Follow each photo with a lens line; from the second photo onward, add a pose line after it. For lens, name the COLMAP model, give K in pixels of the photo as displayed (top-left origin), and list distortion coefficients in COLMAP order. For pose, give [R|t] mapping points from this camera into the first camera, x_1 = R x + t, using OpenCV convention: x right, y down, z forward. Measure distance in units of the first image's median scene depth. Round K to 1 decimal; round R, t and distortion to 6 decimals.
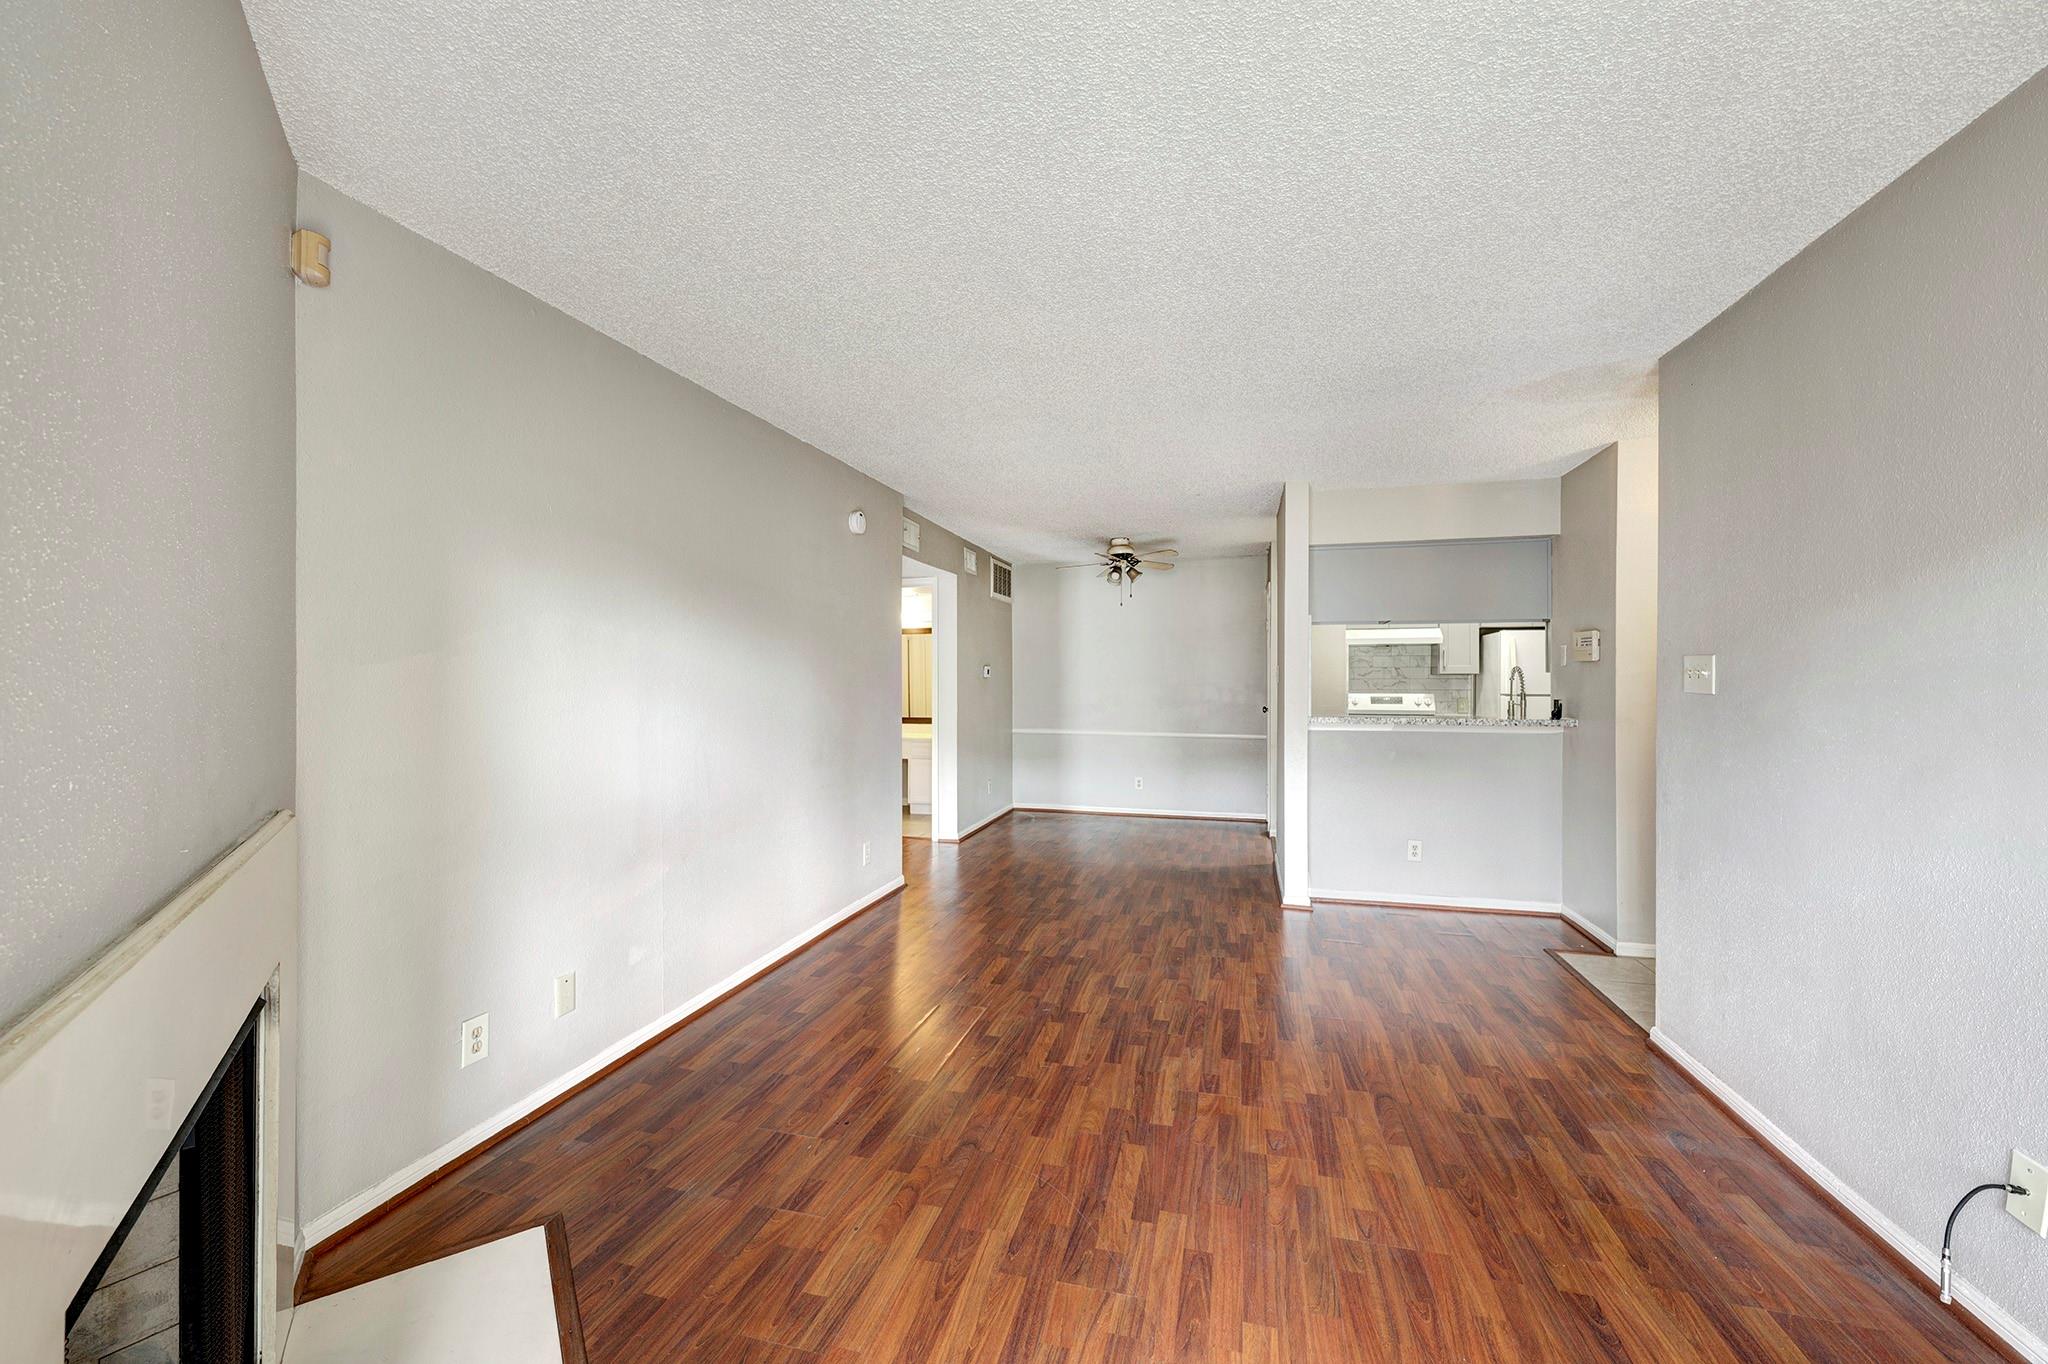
lens RADIAL K [[825.1, 0, 1025.5], [0, 825.1, 680.6], [0, 0, 1]] dist [0.013342, 0.000118]
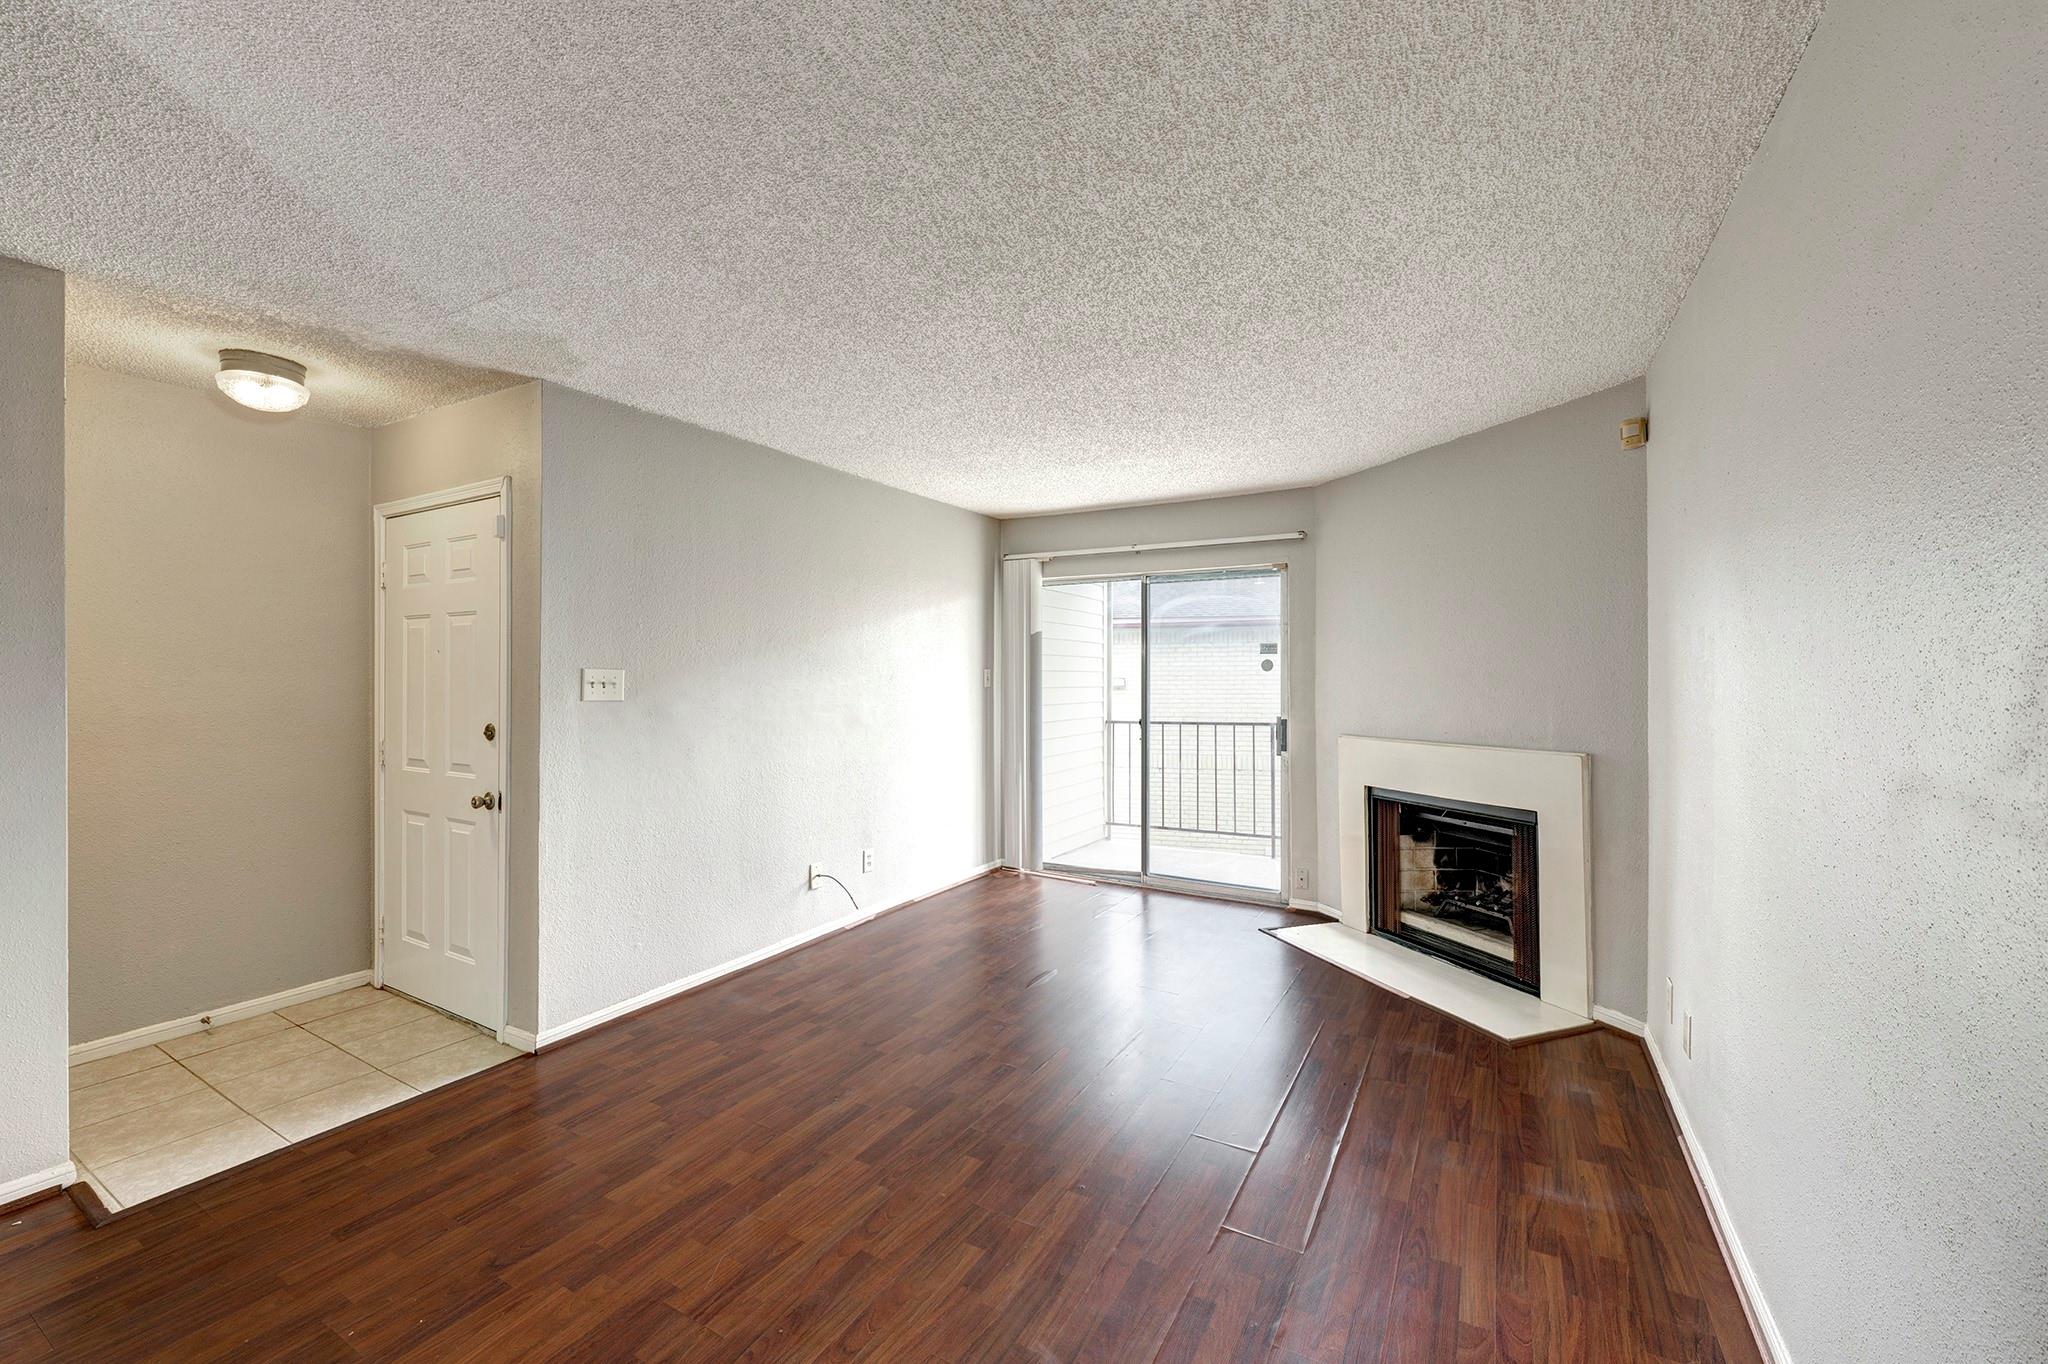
lens RADIAL K [[825.1, 0, 1020.4], [0, 825.1, 673.3], [0, 0, 1]] dist [0.013342, 0.000118]
pose [[-0.964276, 0.000941, 0.264900, -0.074327], [0.000106, 0.999995, -0.003167, -0.016357], [-0.264901, -0.003026, -0.964271, 1.835794]]
